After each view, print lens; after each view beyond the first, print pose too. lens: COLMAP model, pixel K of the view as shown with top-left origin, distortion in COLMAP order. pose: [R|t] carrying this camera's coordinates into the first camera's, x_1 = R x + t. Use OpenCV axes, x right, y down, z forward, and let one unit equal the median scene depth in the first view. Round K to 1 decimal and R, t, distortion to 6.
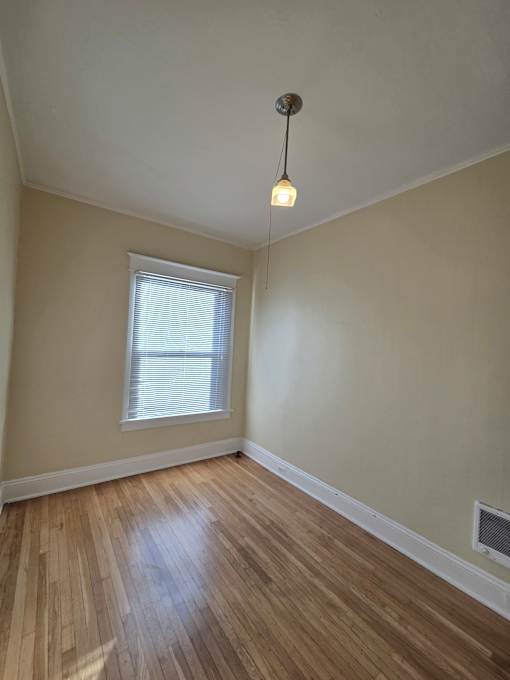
lens RADIAL K [[279.6, 0, 253.5], [0, 279.6, 337.4], [0, 0, 1]] dist [-0.003086, -0.000391]
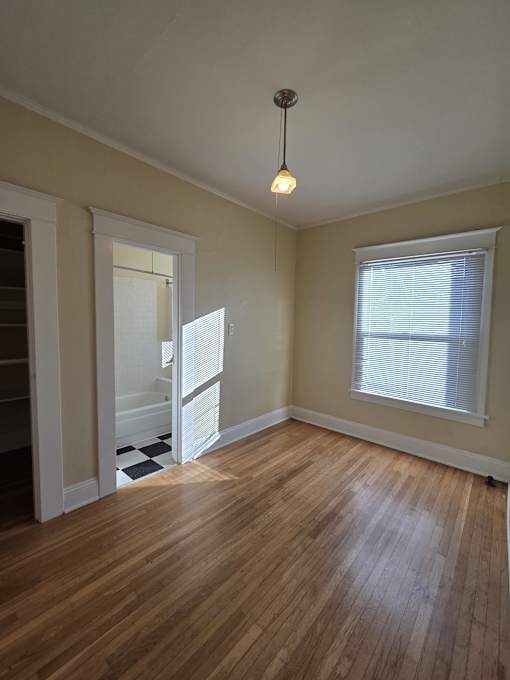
lens RADIAL K [[279.6, 0, 253.5], [0, 279.6, 337.4], [0, 0, 1]] dist [-0.003086, -0.000391]
pose [[0.208285, 0.016426, -0.977930, 0.627577], [0.004368, 0.999833, 0.017724, 0.049013], [0.978058, -0.007963, 0.208178, 0.332883]]
